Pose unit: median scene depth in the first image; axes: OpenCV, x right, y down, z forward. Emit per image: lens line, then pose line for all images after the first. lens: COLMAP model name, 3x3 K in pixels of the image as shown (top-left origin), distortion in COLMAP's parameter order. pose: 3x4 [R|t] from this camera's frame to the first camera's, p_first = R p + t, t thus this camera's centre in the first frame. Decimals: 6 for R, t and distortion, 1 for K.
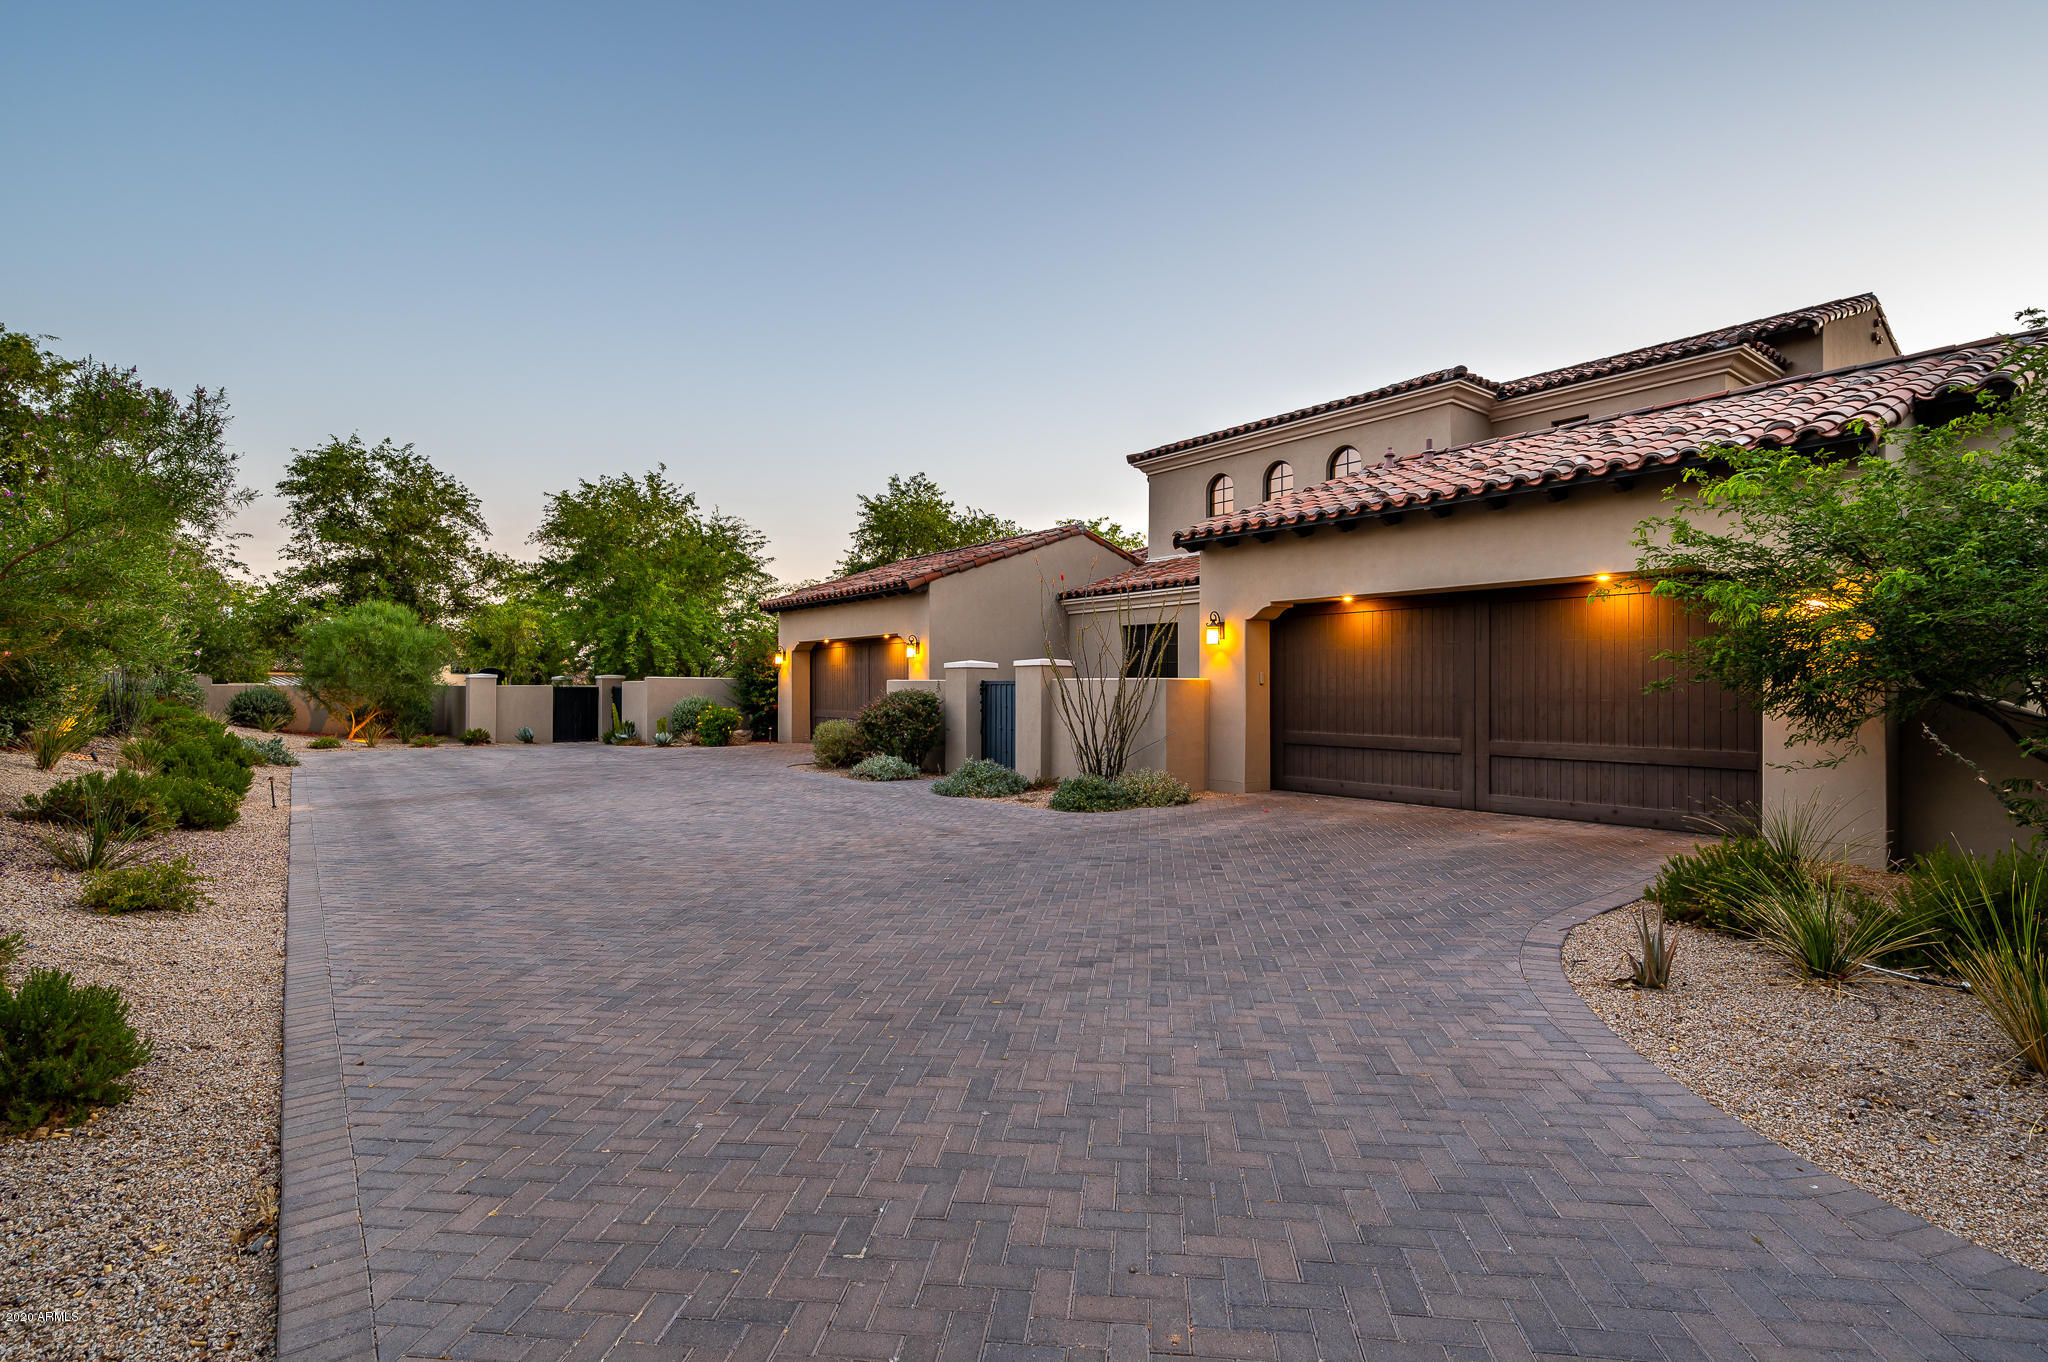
lens RADIAL K [[934.6, 0, 1022.3], [0, 934.6, 692.7], [0, 0, 1]] dist [-0.002100, 0.002069]
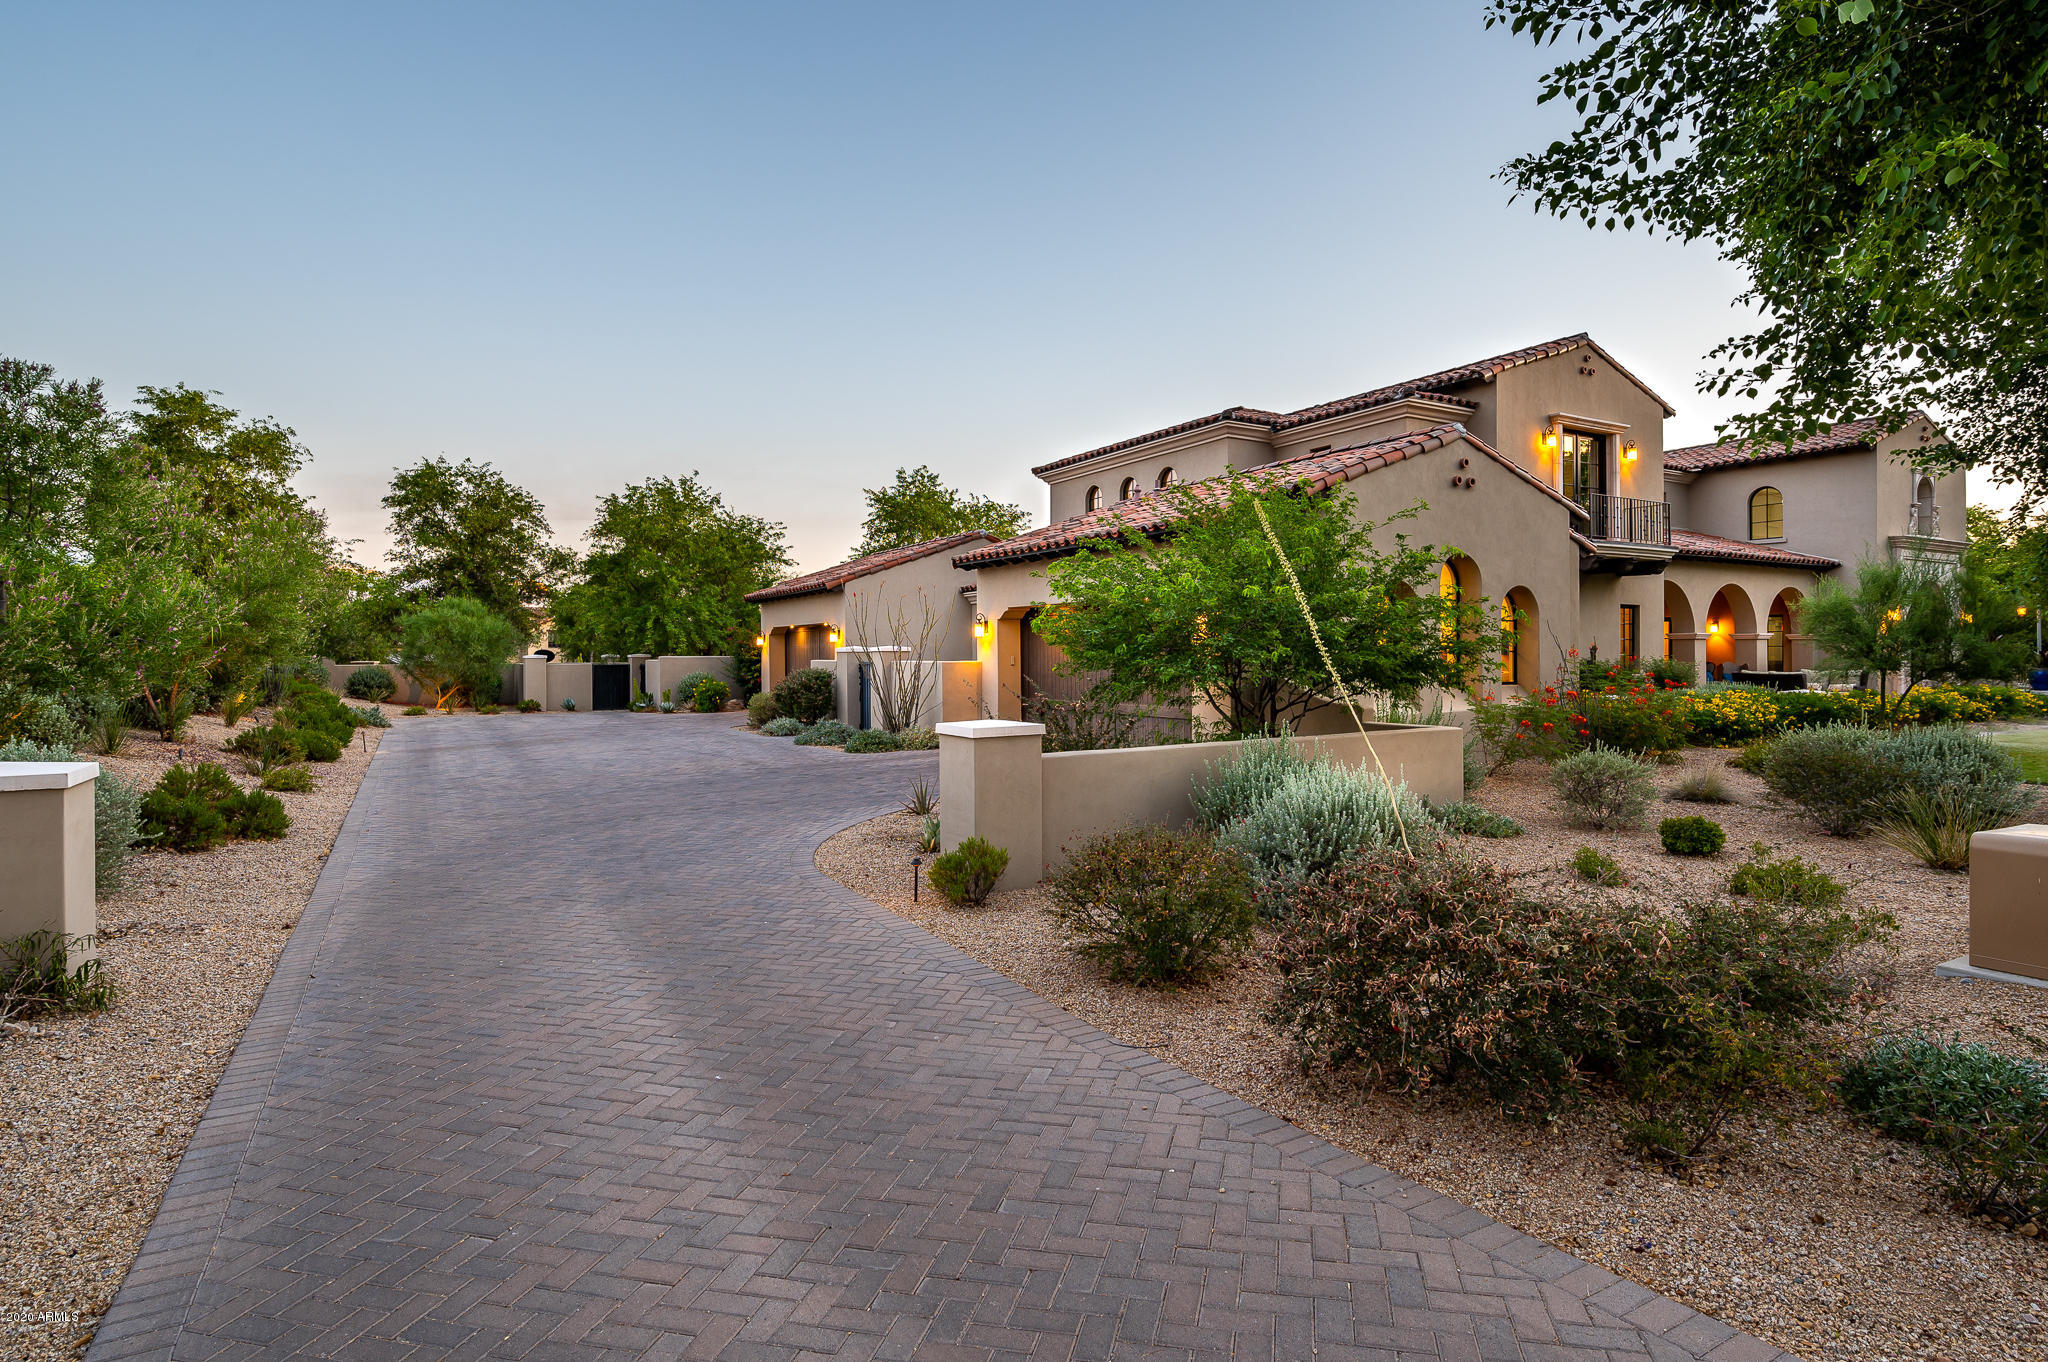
lens RADIAL K [[995.8, 0, 1024.2], [0, 995.8, 663.9], [0, 0, 1]] dist [0.005920, -0.000749]
pose [[0.993152, -0.008475, -0.116526, 0.214460], [0.009085, 0.999948, 0.004705, -0.008581], [0.116480, -0.005732, 0.993177, -0.230274]]
